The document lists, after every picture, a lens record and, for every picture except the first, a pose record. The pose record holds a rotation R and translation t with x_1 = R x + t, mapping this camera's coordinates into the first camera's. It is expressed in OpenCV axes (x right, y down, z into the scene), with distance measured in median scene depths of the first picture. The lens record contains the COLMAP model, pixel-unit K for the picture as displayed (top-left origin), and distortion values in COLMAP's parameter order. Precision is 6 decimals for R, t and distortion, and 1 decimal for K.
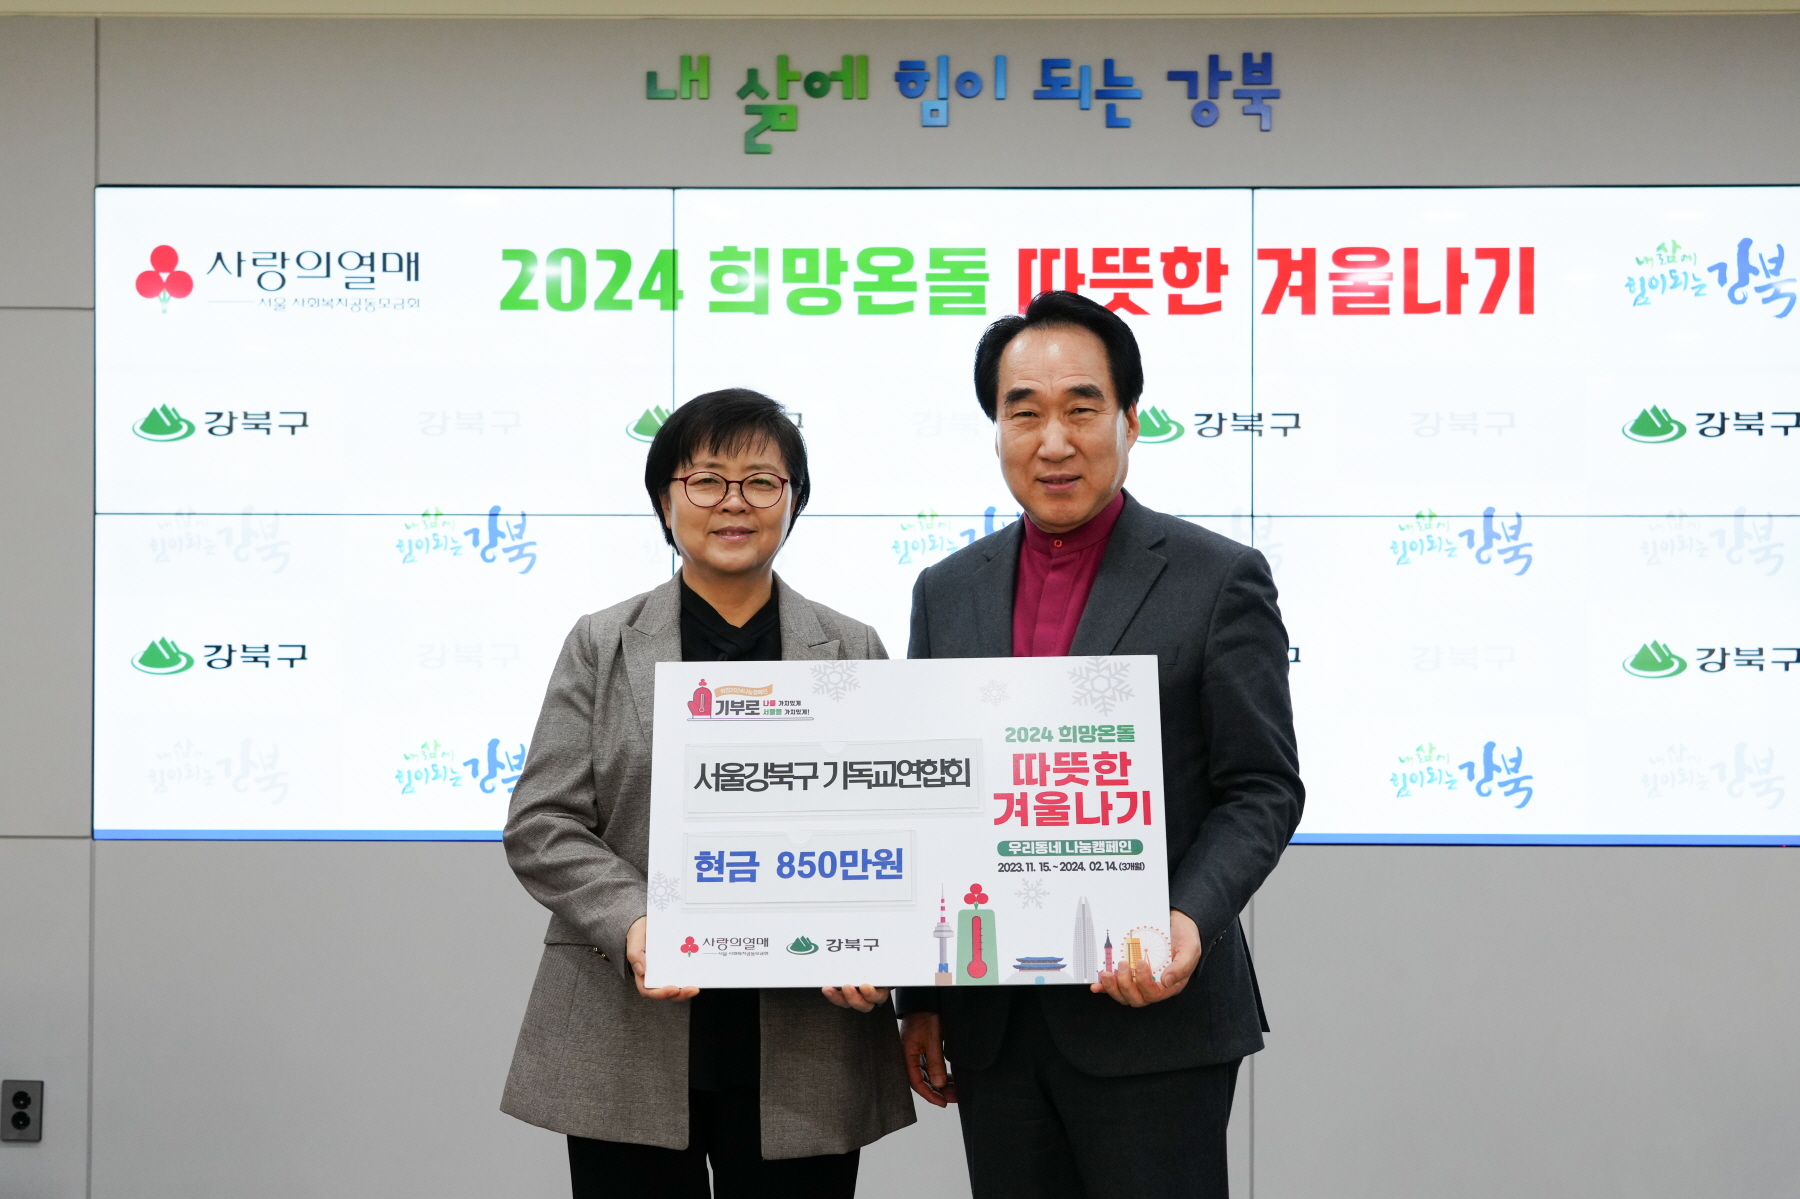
lens RADIAL K [[1706.0, 0, 900.0], [0, 1706.0, 525.1], [0, 0, 1]] dist [0.000981, -0.003716]
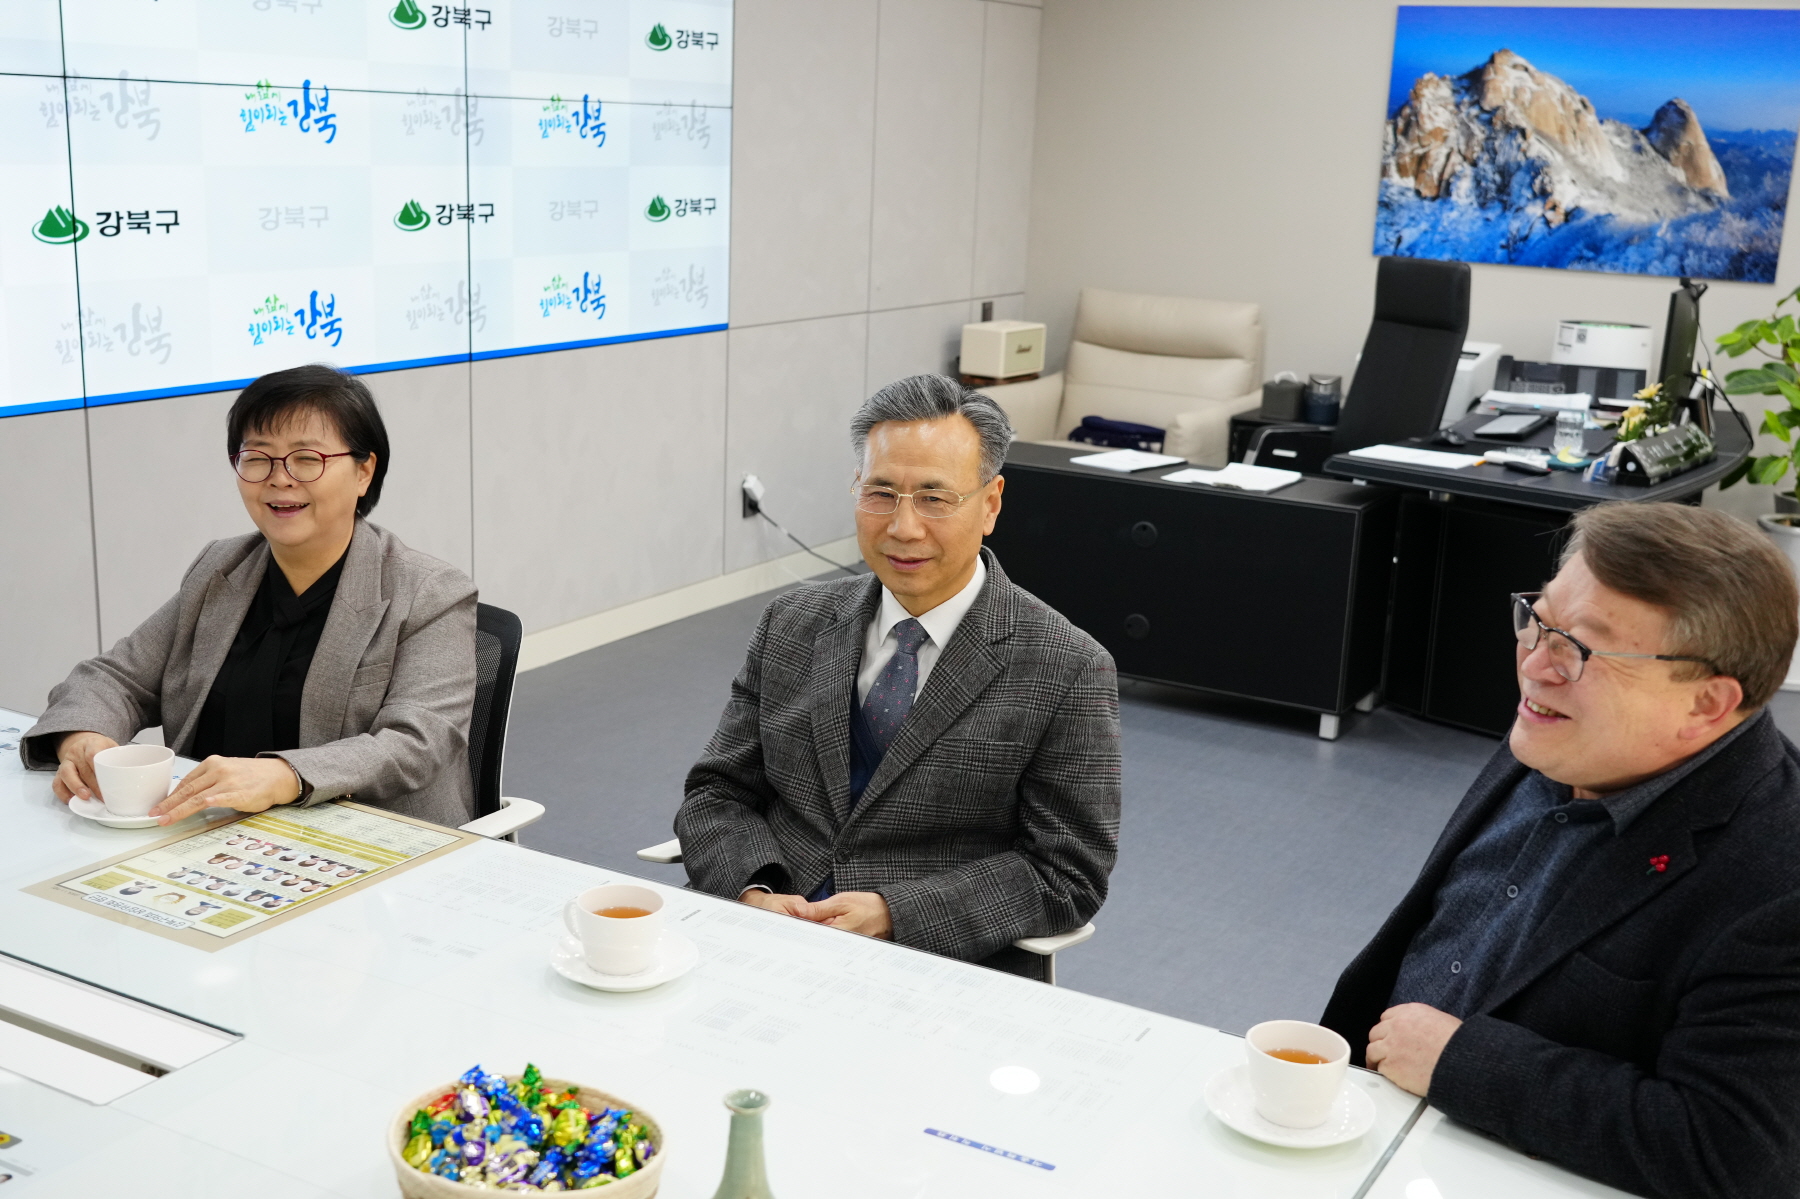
lens RADIAL K [[1976.9, 0, 900.0], [0, 1976.9, 599.5], [0, 0, 1]] dist [-0.008744, -0.018100]
pose [[0.484917, -0.187295, 0.854269, -0.637925], [-0.040637, 0.970918, 0.235936, -0.000905], [-0.873616, -0.149124, 0.463204, 0.008032]]
